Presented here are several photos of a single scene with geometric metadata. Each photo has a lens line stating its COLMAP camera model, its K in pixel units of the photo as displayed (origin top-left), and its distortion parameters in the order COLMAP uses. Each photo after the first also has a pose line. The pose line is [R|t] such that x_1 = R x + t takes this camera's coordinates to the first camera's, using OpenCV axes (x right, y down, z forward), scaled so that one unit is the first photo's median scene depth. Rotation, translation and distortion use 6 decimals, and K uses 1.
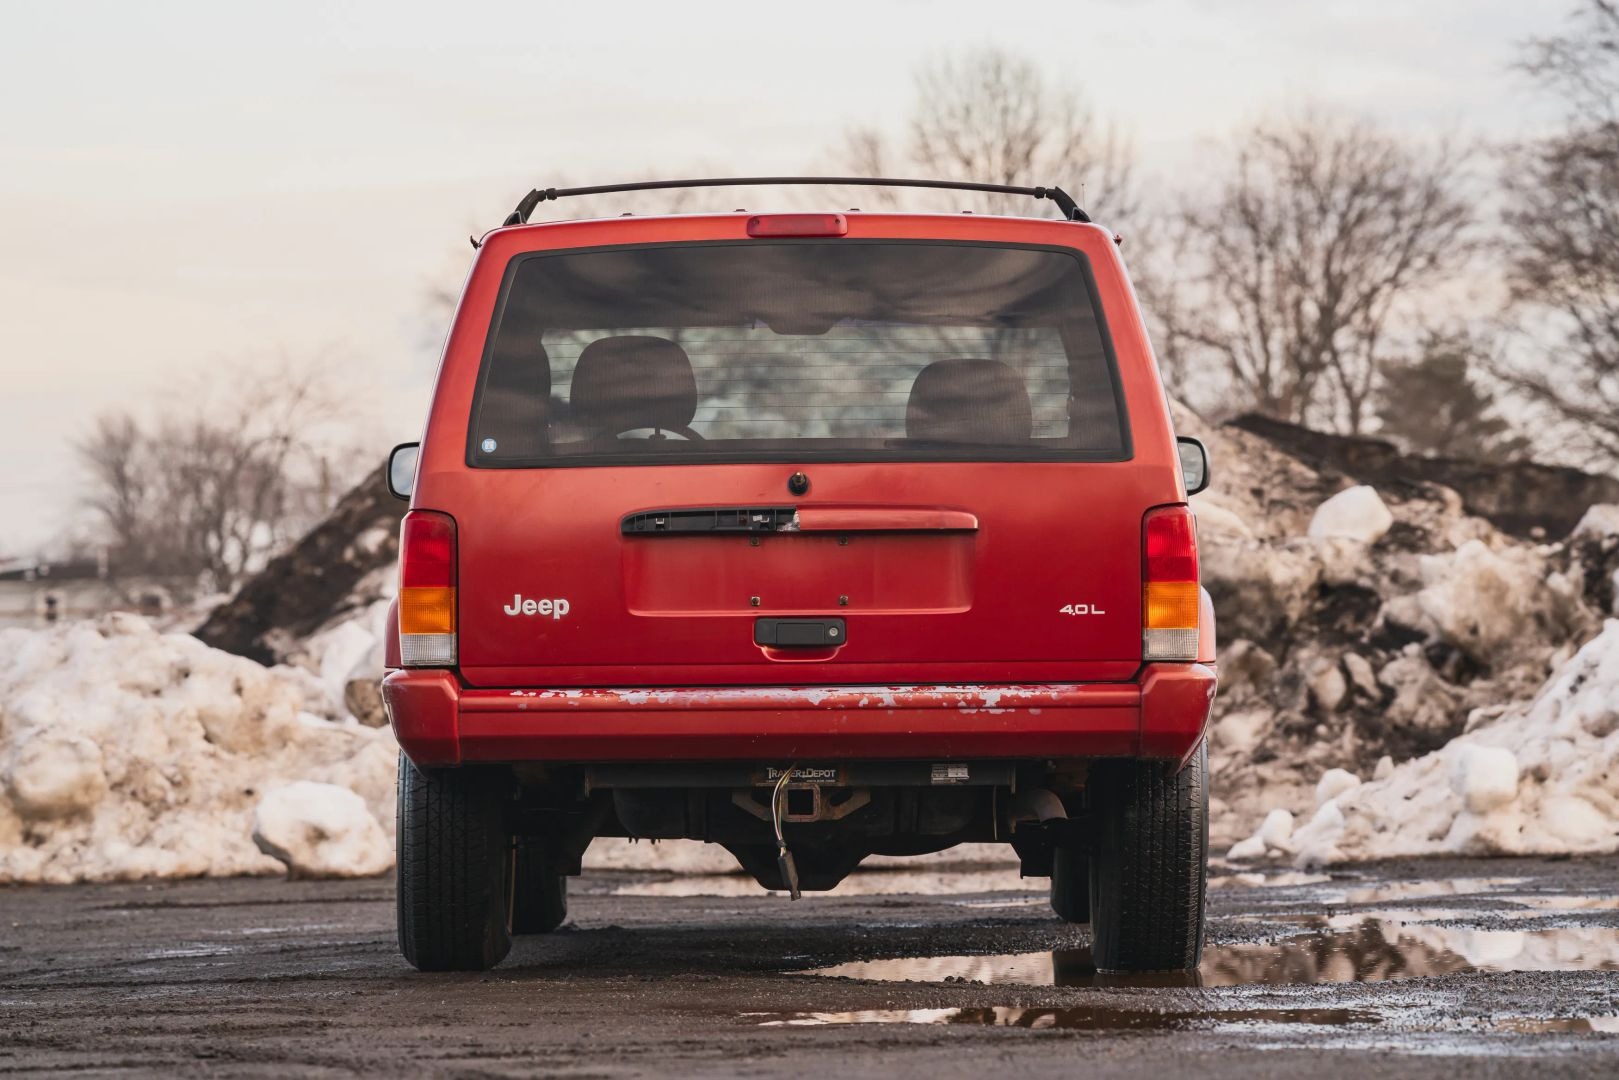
lens RADIAL K [[6331.9, 0, 809.5], [0, 6331.9, 540.0], [0, 0, 1]] dist [0.058412, 4.861165]
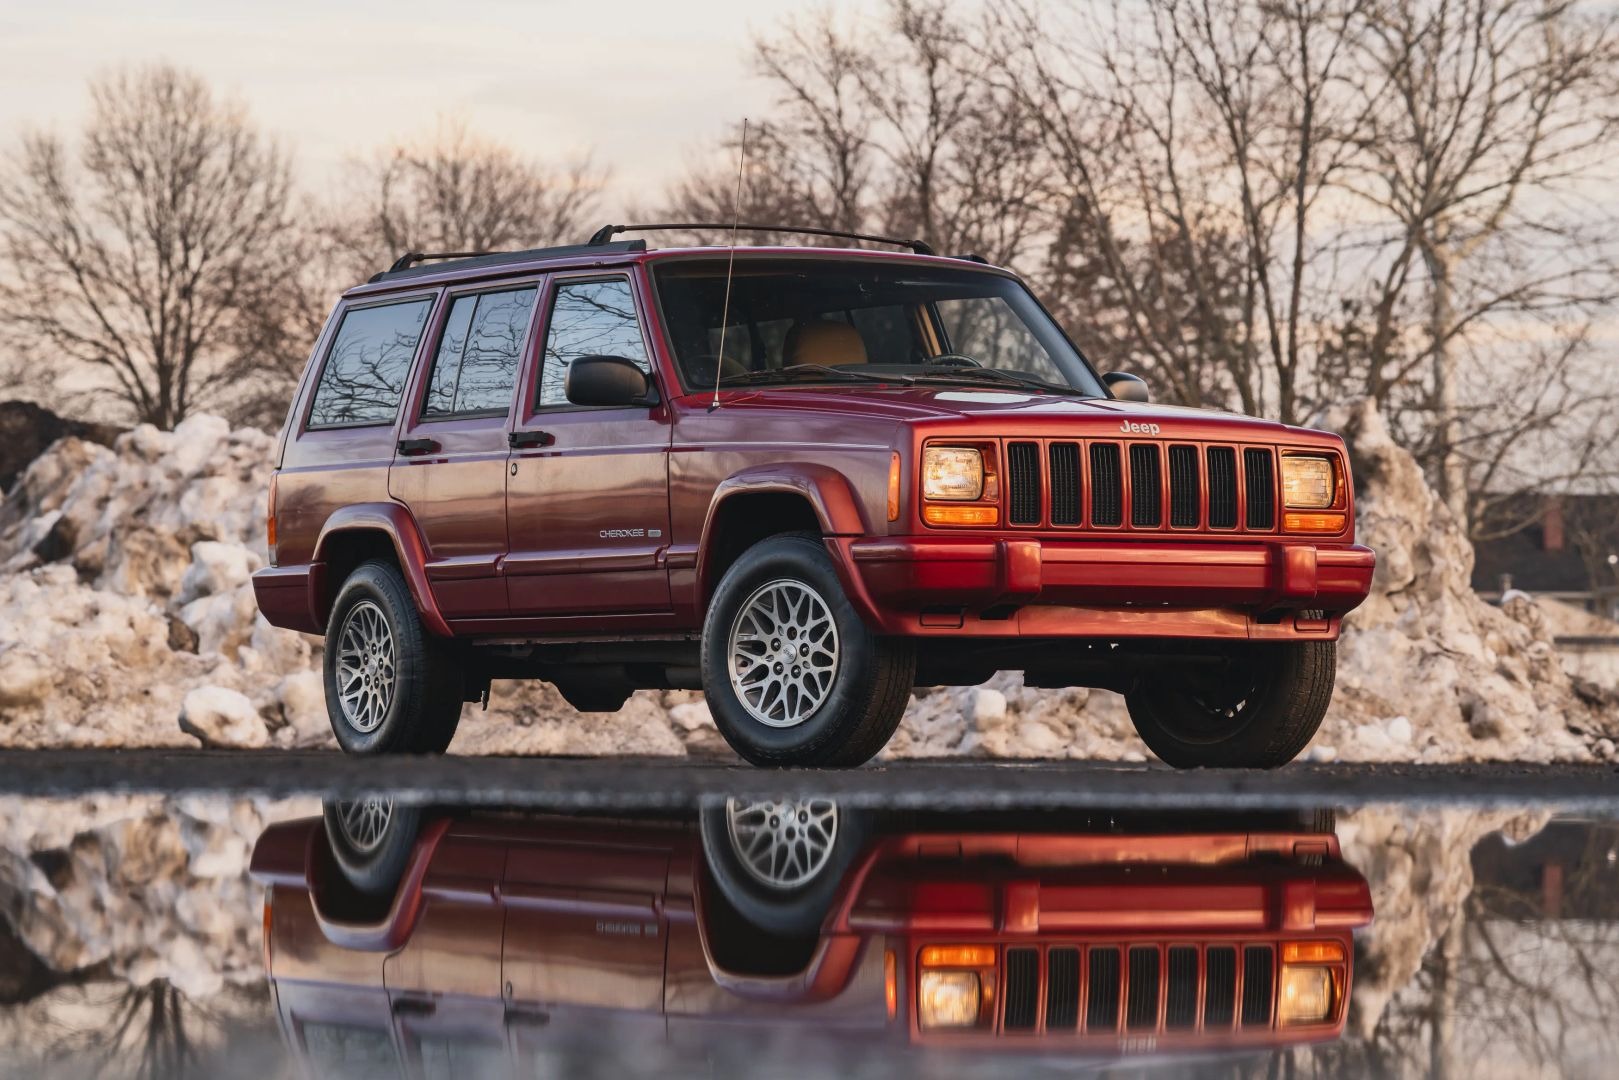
lens RADIAL K [[6331.9, 0, 809.5], [0, 6331.9, 540.0], [0, 0, 1]] dist [0.058412, 4.861165]
pose [[0.986768, 0.039040, 0.157368, -0.171616], [-0.039370, 0.999224, -0.001018, -0.000964], [-0.157285, -0.005192, 0.987540, -0.506170]]
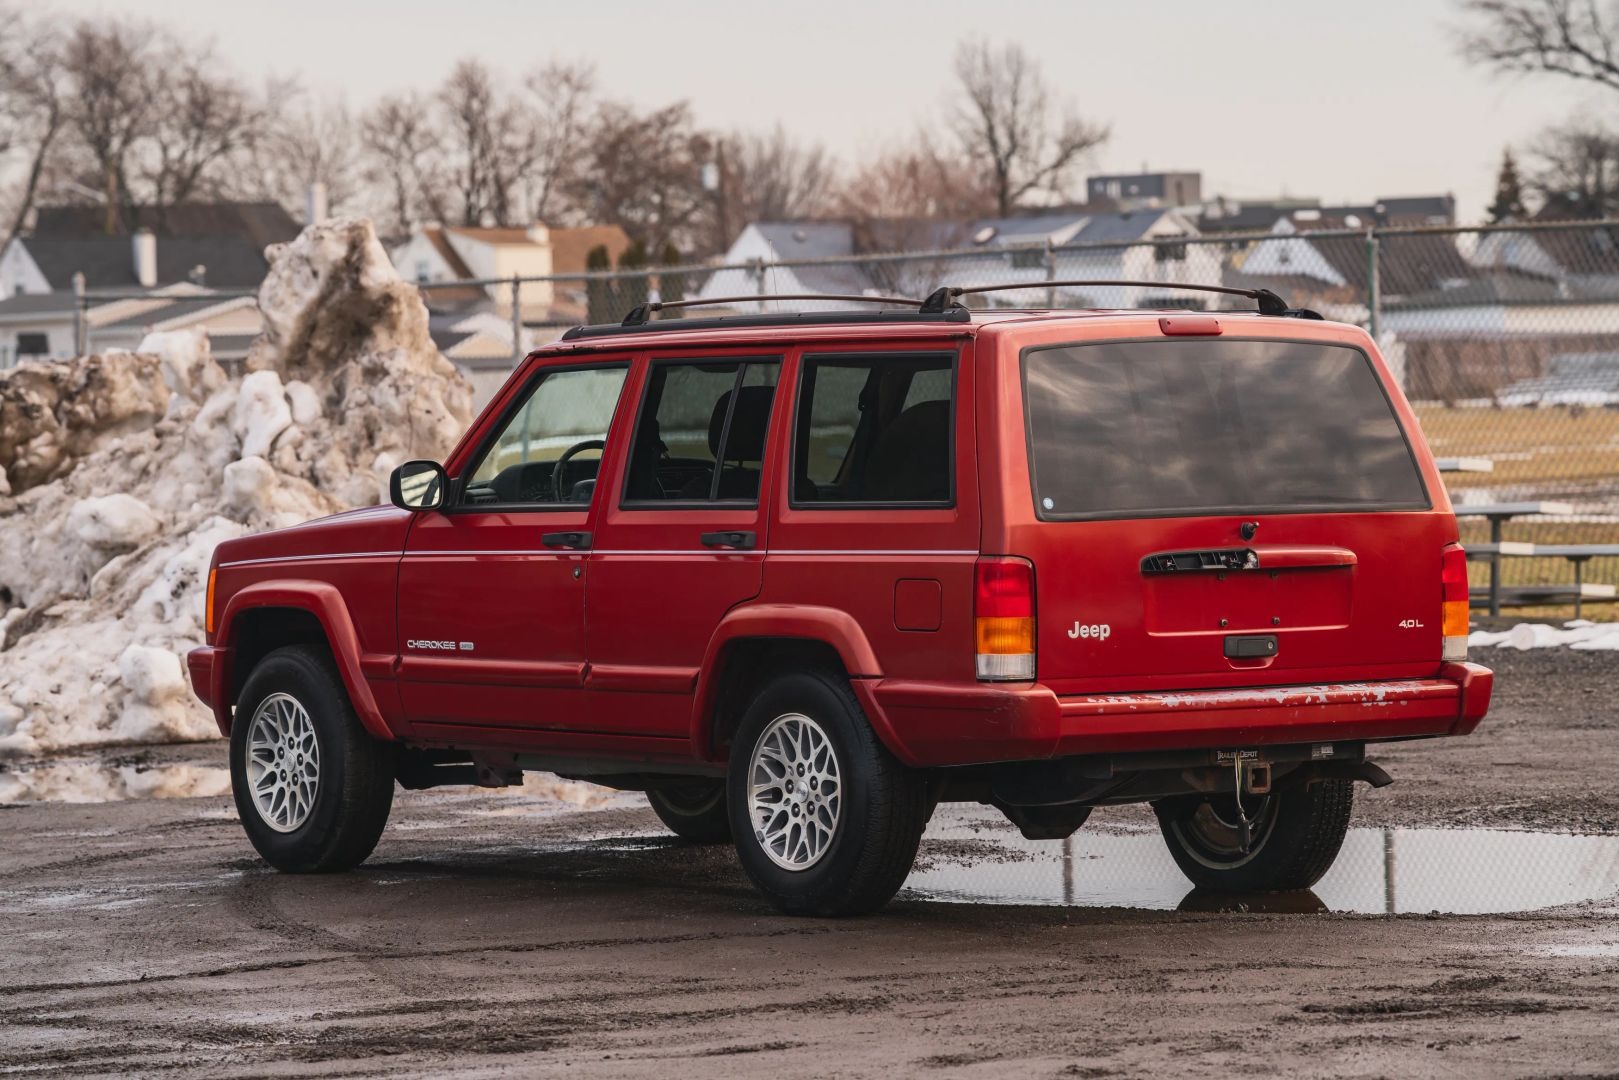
lens RADIAL K [[6331.9, 0, 809.5], [0, 6331.9, 540.0], [0, 0, 1]] dist [0.058412, 4.861165]
pose [[0.805989, -0.013640, 0.591773, -0.438774], [-0.010584, 0.999243, 0.037449, -0.028555], [-0.591836, -0.036447, 0.805234, 0.005631]]
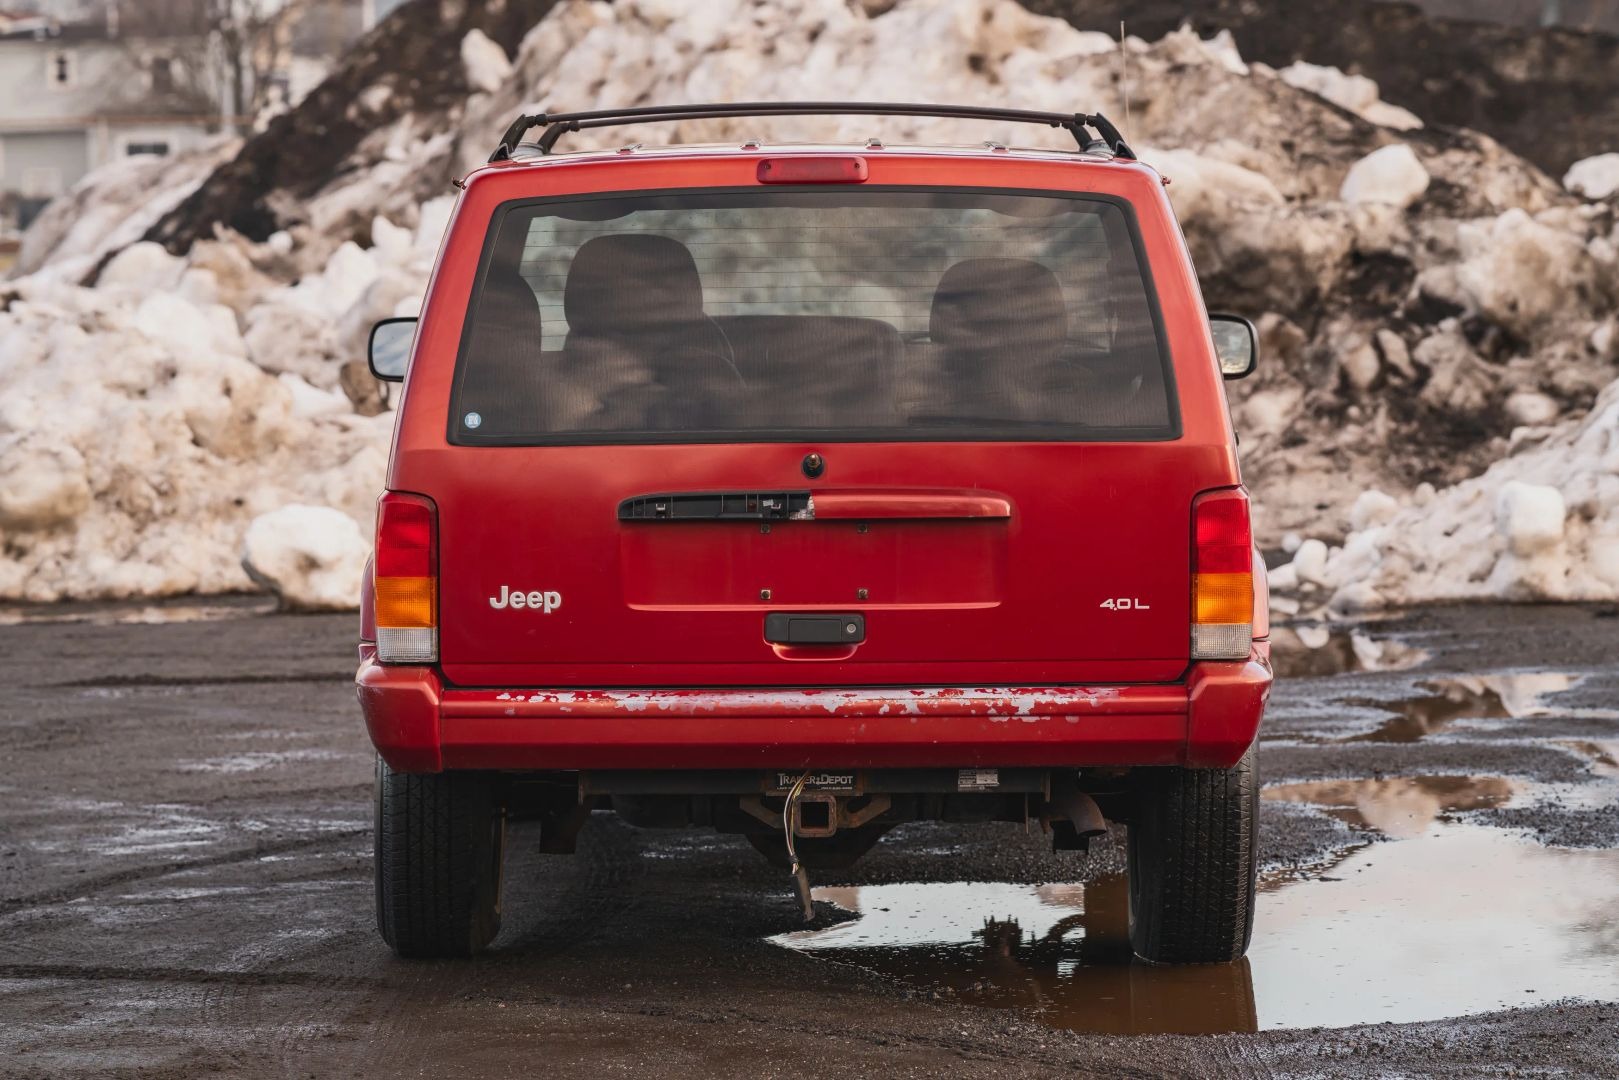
lens RADIAL K [[6251.6, 0, 790.1], [0, 6251.6, 606.0], [0, 0, 1]] dist [0.128807, 1.436790]
pose [[0.999986, 0.002825, -0.004541, -0.000494], [-0.002344, 0.994718, 0.102620, -0.042240], [0.004807, -0.102608, 0.994710, 0.055211]]
